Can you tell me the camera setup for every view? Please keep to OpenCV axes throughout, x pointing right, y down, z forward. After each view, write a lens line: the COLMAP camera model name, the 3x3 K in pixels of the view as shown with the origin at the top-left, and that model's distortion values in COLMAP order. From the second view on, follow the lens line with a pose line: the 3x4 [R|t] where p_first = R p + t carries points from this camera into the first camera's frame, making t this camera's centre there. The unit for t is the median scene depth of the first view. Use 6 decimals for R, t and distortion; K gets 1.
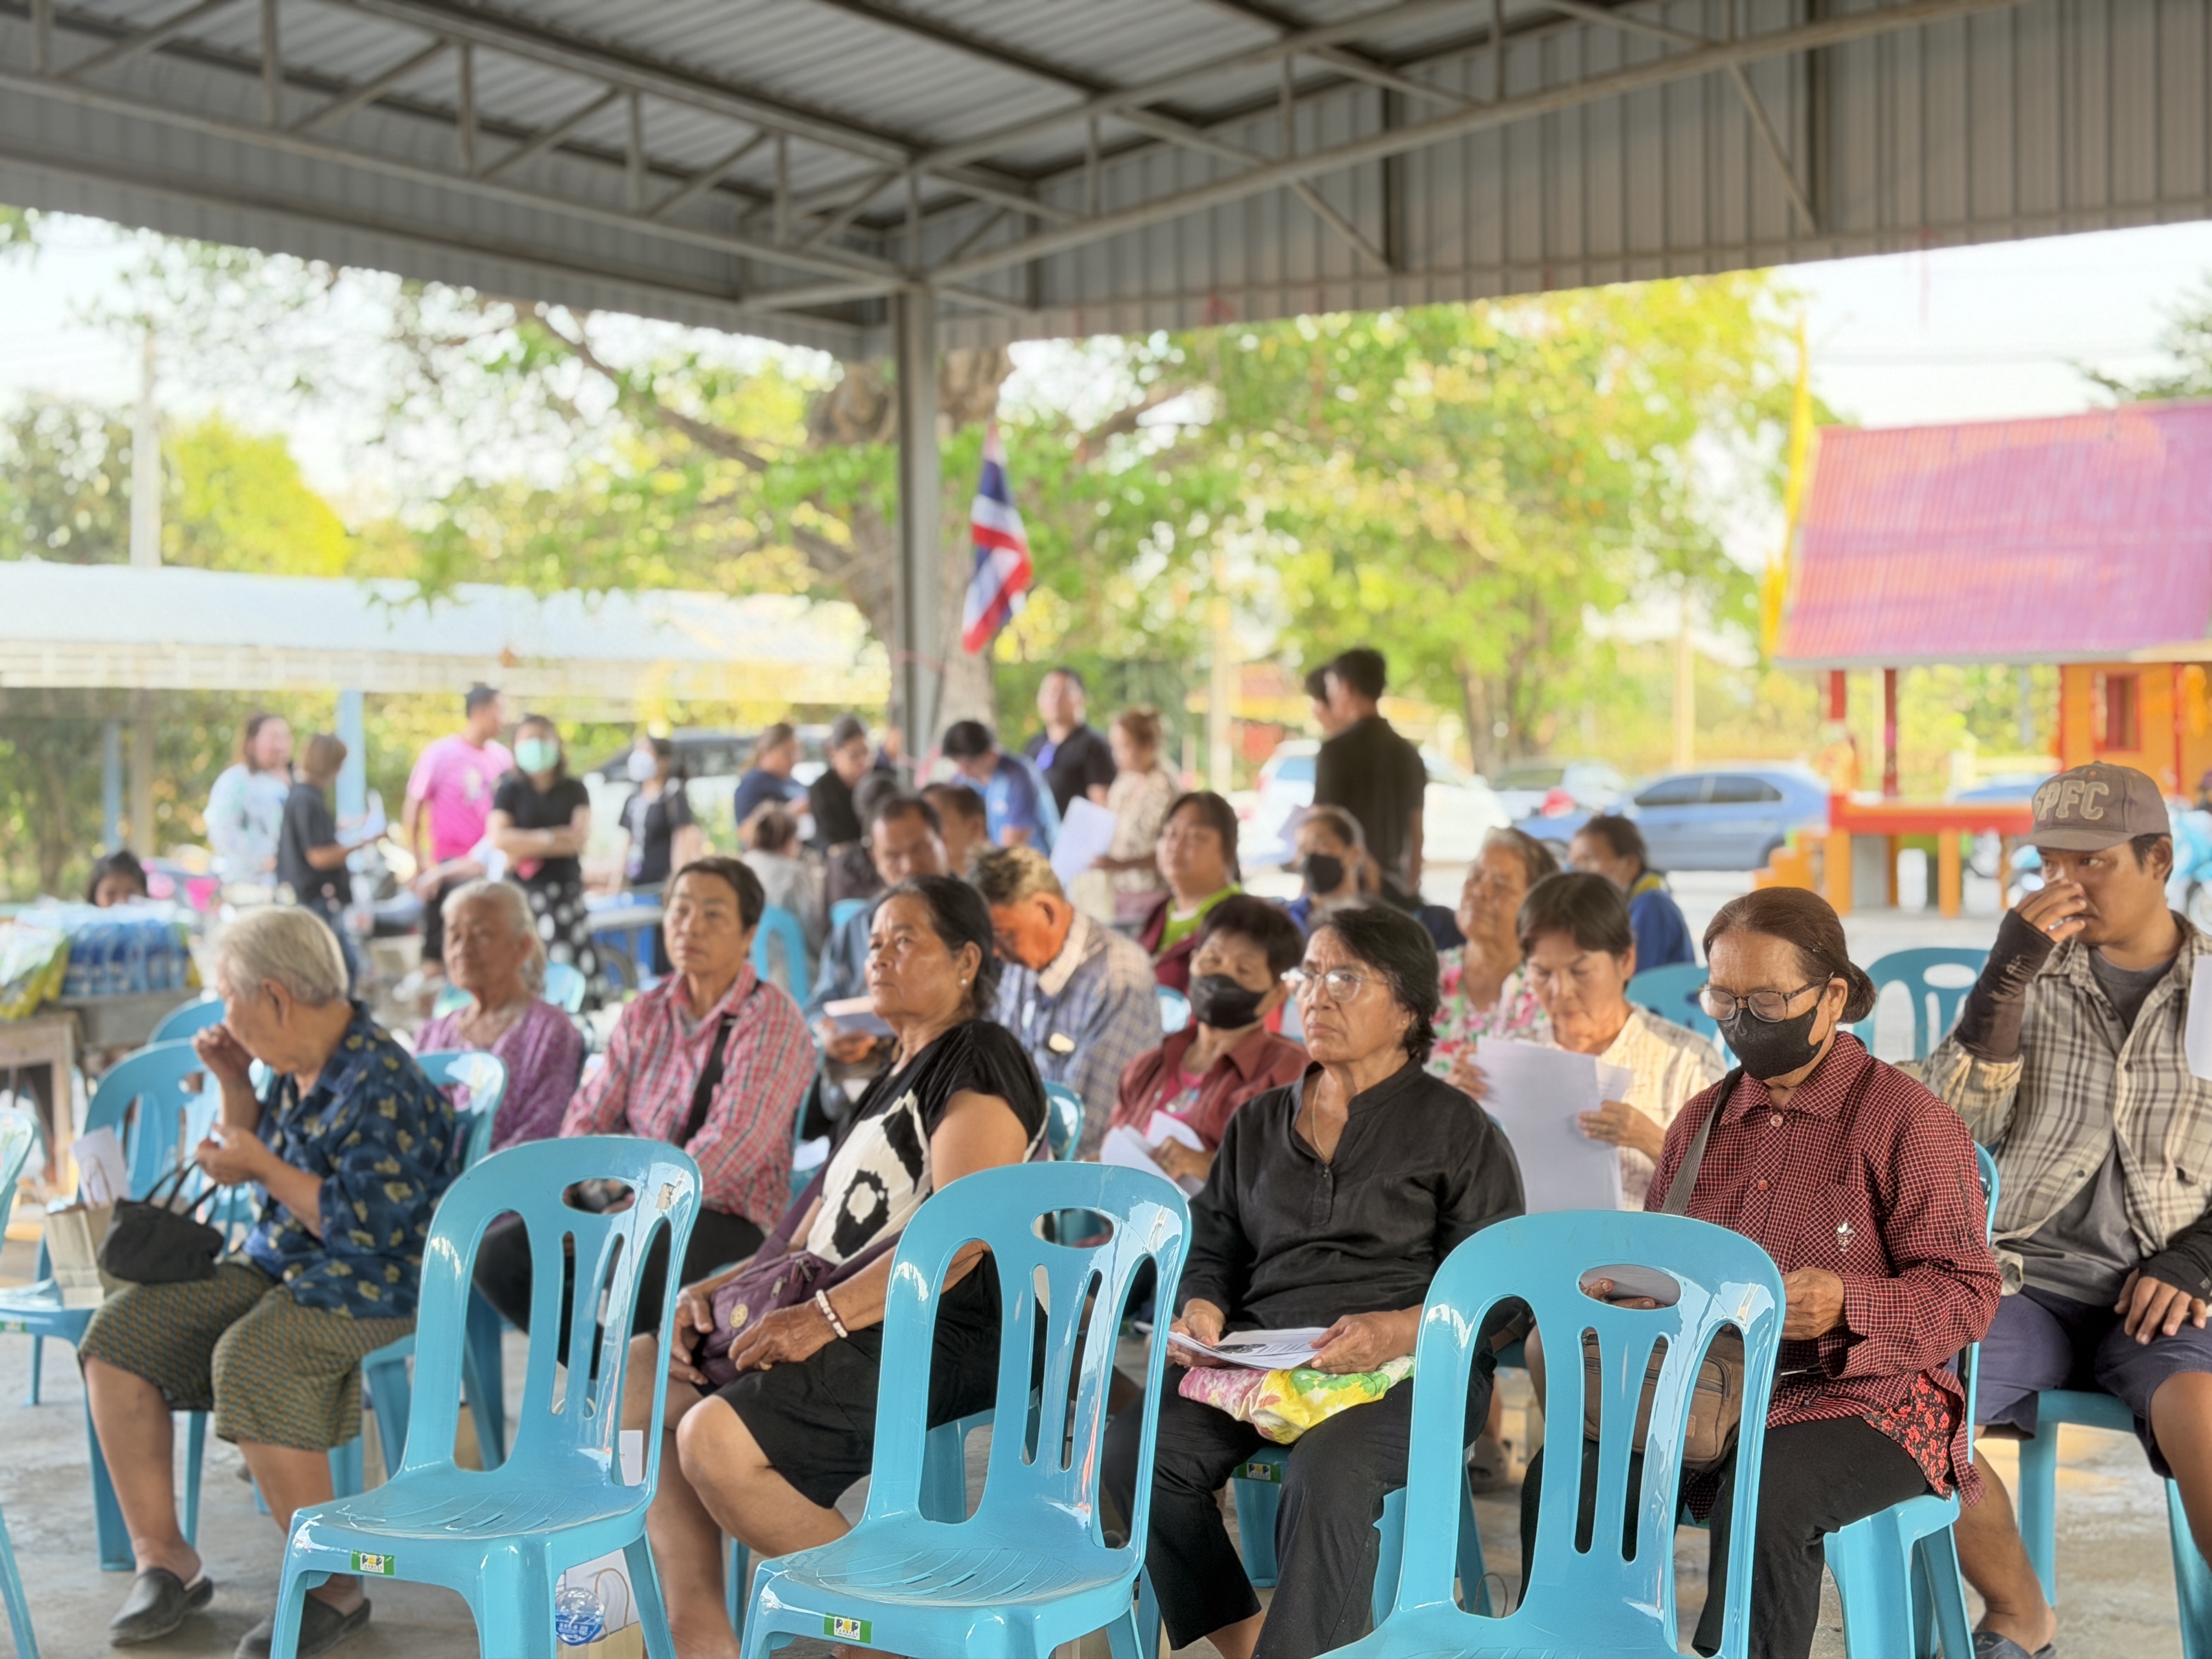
lens RADIAL K [[3086.2, 0, 1108.9], [0, 3086.2, 819.2], [0, 0, 1]] dist [0.162255, -0.083081]
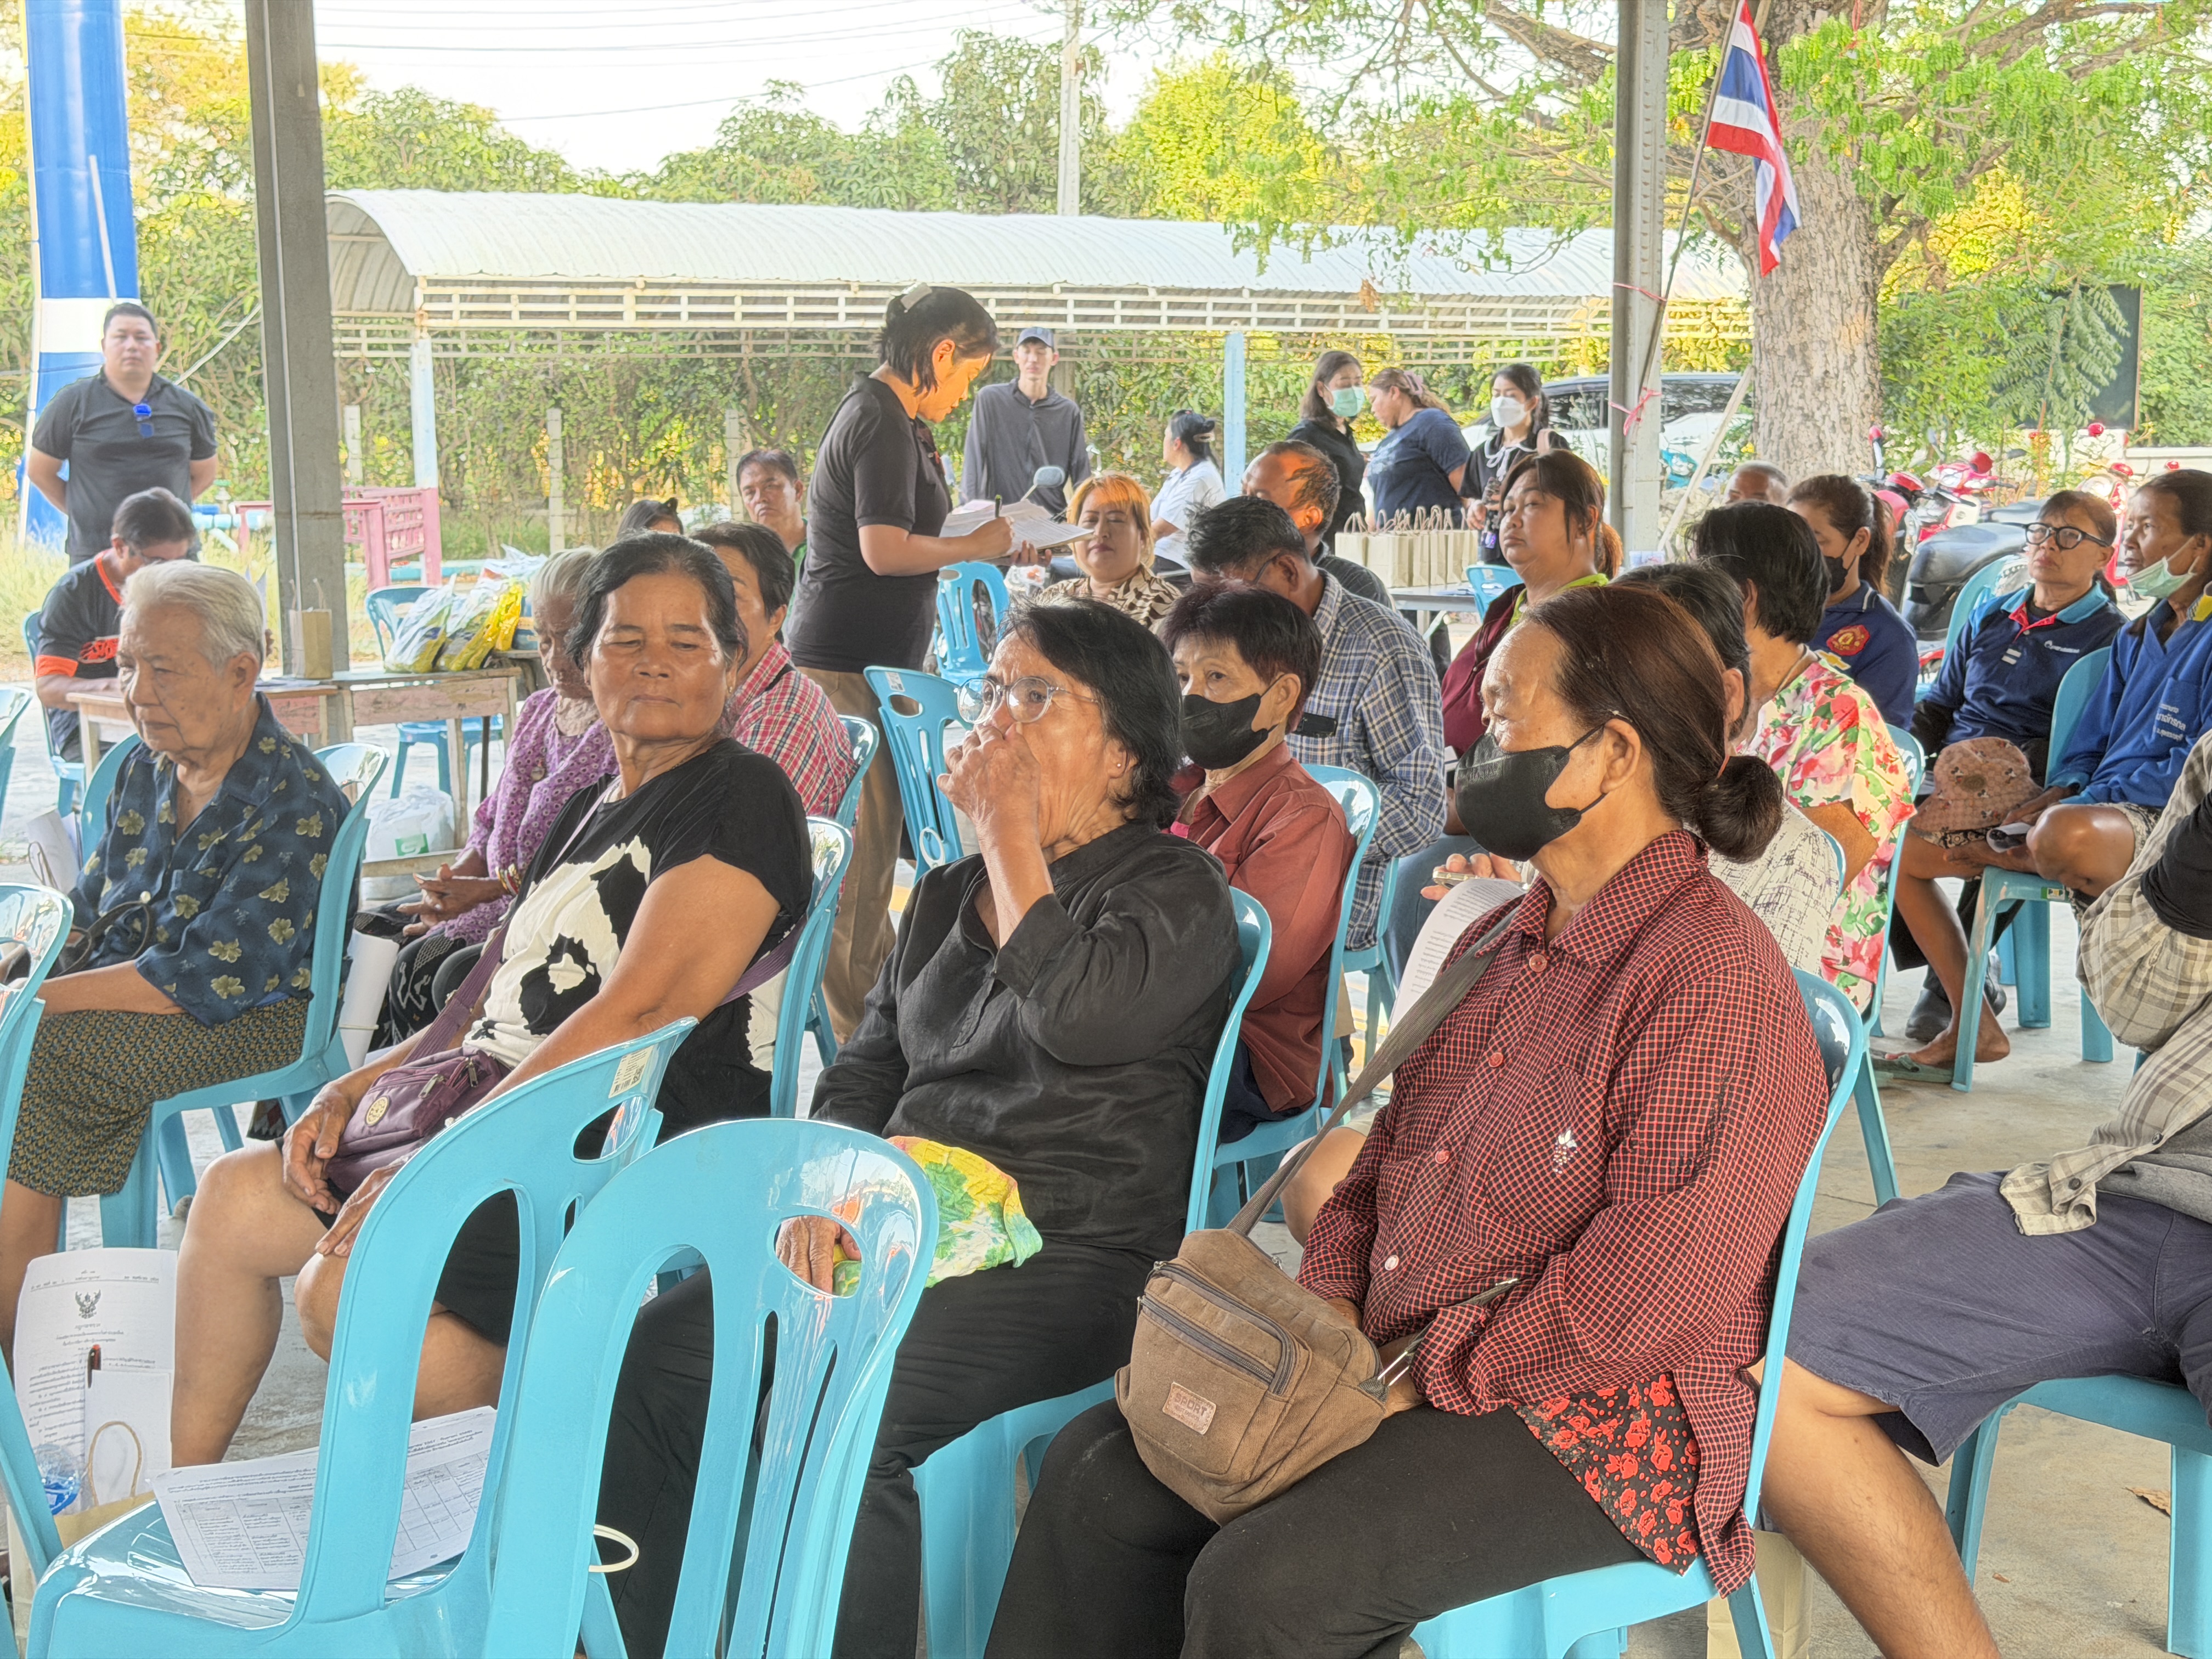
lens RADIAL K [[3113.2, 0, 1215.8], [0, 3113.2, 831.8], [0, 0, 1]] dist [0.192097, 0.061209]
pose [[0.956234, 0.042061, -0.289565, 0.138083], [-0.008581, 0.993220, 0.115933, -0.000913], [0.292478, -0.108375, 0.950111, 0.152089]]
